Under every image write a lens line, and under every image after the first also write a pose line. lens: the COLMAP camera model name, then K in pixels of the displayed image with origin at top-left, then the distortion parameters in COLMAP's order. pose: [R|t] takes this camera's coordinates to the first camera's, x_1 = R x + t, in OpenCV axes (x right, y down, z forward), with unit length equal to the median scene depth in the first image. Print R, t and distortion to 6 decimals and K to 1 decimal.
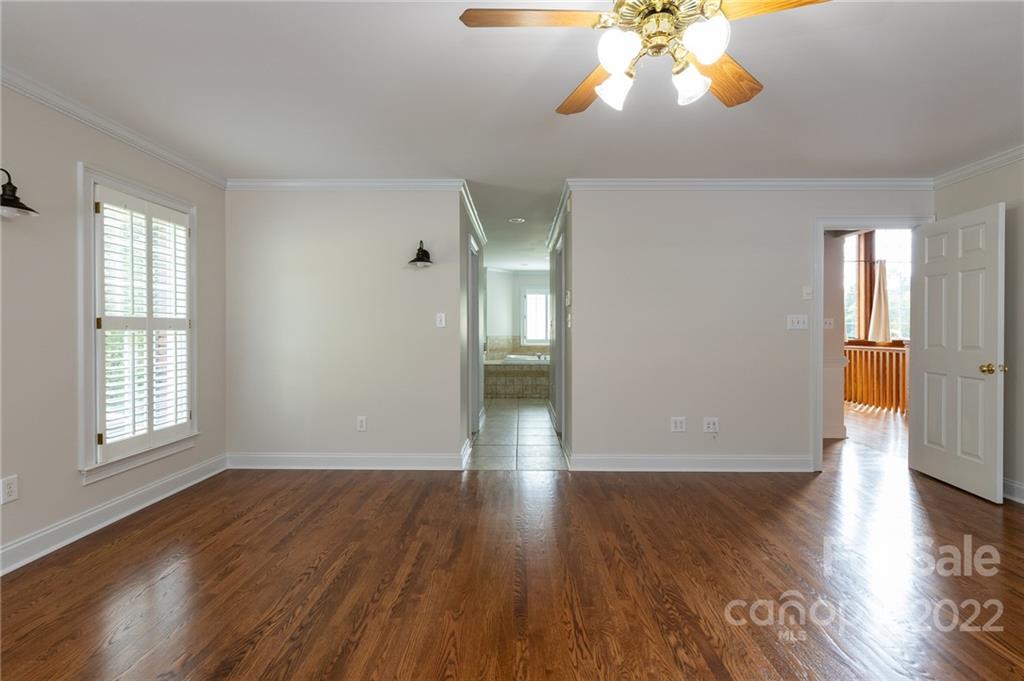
lens RADIAL K [[631.7, 0, 421.4], [0, 631.7, 339.2], [0, 0, 1]] dist [-0.002818, -0.000637]
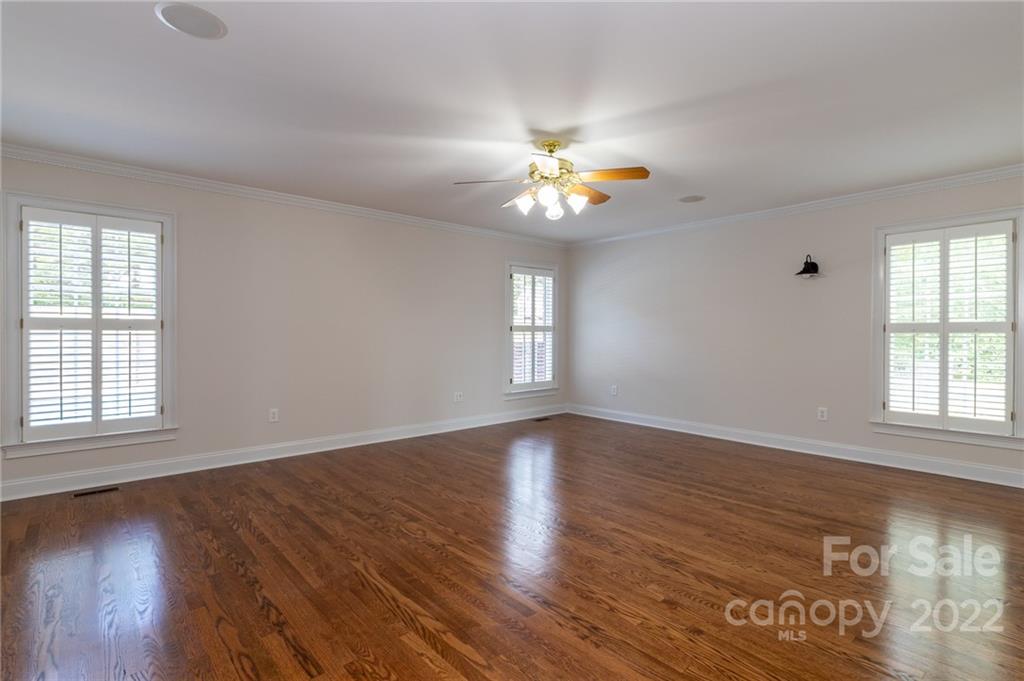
lens RADIAL K [[515.3, 0, 512.0], [0, 515.3, 340.5], [0, 0, 1]] dist [-0.000352, -0.000258]
pose [[-0.750978, 0.008967, -0.660266, 1.030705], [-0.007130, 0.999739, 0.021686, -0.018100], [0.660288, 0.020994, -0.750719, 1.422593]]
